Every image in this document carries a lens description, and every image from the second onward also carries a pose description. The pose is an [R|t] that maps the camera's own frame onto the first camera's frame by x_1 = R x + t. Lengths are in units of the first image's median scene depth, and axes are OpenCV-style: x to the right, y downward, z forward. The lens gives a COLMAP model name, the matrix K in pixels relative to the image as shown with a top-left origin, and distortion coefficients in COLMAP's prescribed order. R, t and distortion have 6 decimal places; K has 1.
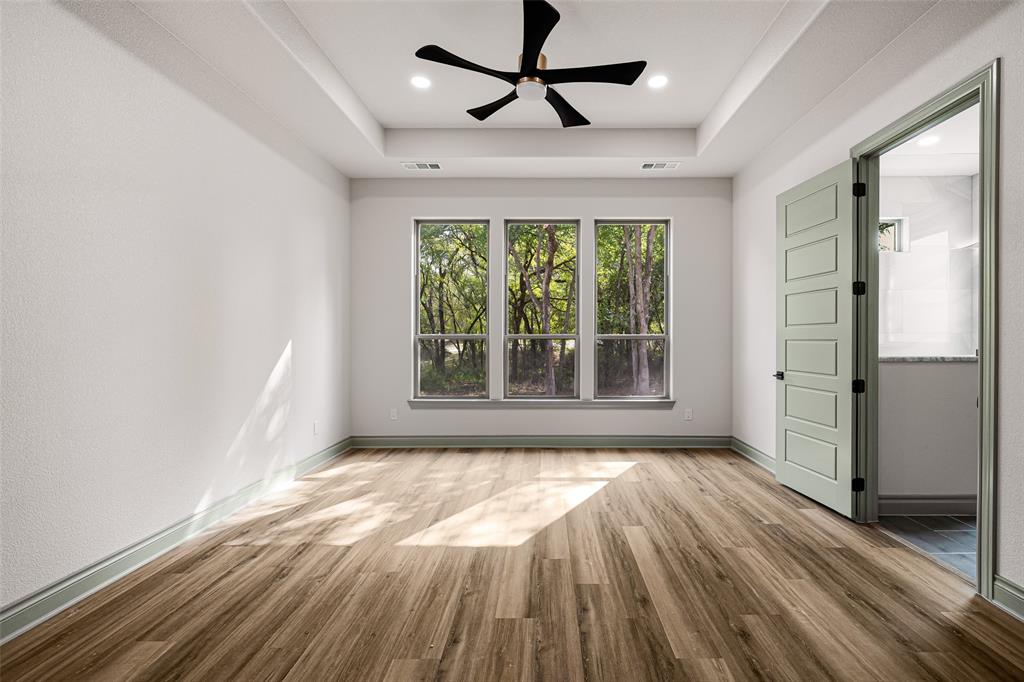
lens RADIAL K [[436.9, 0, 518.9], [0, 436.9, 329.5], [0, 0, 1]] dist [0.001891, 0.000341]
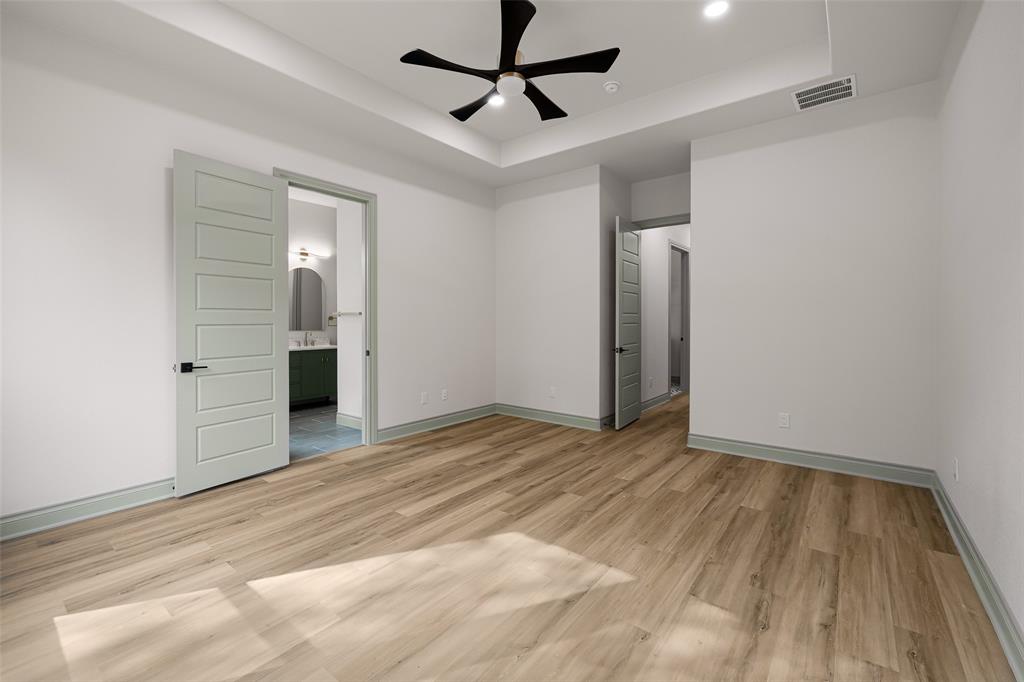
lens RADIAL K [[436.9, 0, 518.9], [0, 436.9, 329.5], [0, 0, 1]] dist [0.001891, 0.000341]
pose [[-0.822259, -0.010385, 0.569019, -0.633244], [-0.009052, 0.999946, 0.005169, 0.025766], [-0.569042, -0.000900, -0.822308, 2.013564]]
